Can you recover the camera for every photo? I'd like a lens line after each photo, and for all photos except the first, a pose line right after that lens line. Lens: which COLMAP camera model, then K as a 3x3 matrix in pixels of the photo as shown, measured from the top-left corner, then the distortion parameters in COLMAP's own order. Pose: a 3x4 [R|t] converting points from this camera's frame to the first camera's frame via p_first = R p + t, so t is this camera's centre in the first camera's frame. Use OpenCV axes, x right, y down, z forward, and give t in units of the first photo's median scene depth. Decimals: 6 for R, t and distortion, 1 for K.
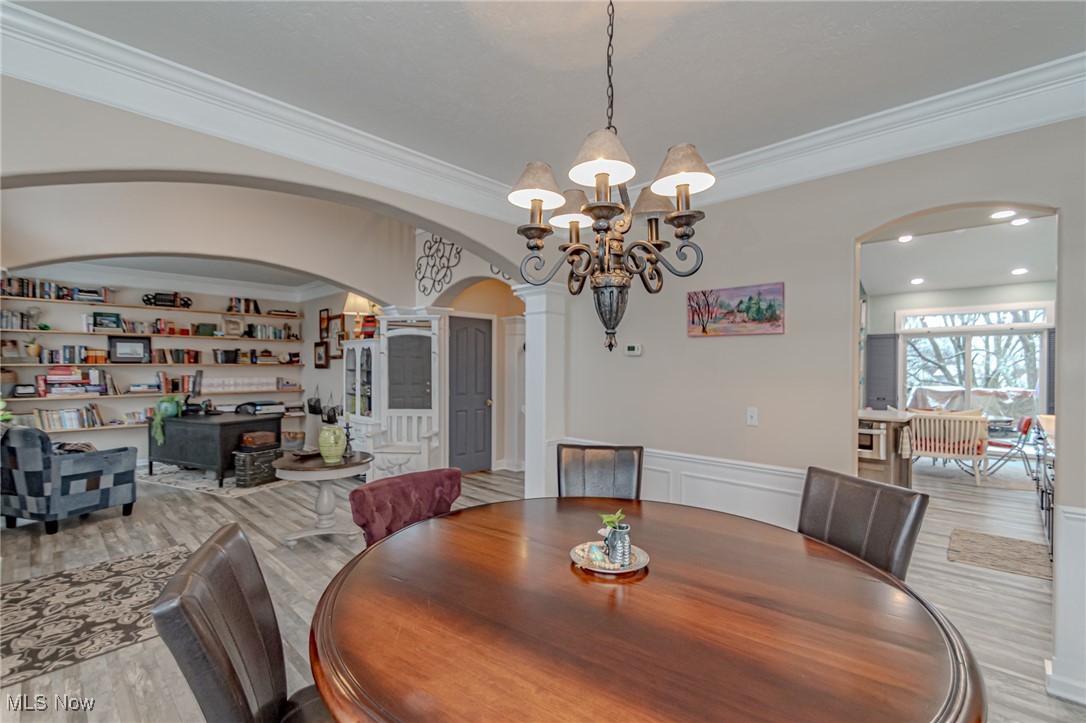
lens RADIAL K [[491.7, 0, 542.9], [0, 491.7, 366.3], [0, 0, 1]] dist [-0.003361, -0.000489]
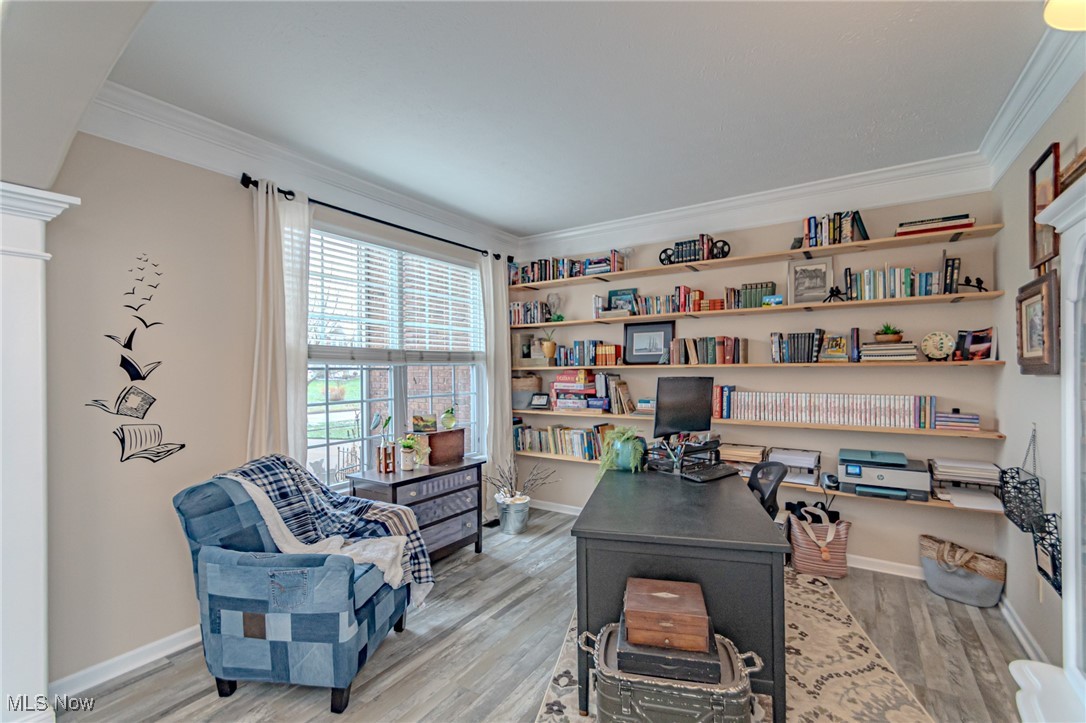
lens RADIAL K [[477.4, 0, 546.9], [0, 477.4, 370.2], [0, 0, 1]] dist [0.006995, -0.005222]
pose [[0.189378, 0.000989, -0.981904, -0.254660], [0.007624, 0.999968, 0.002478, -0.001219], [0.981875, -0.007955, 0.189365, 0.723902]]
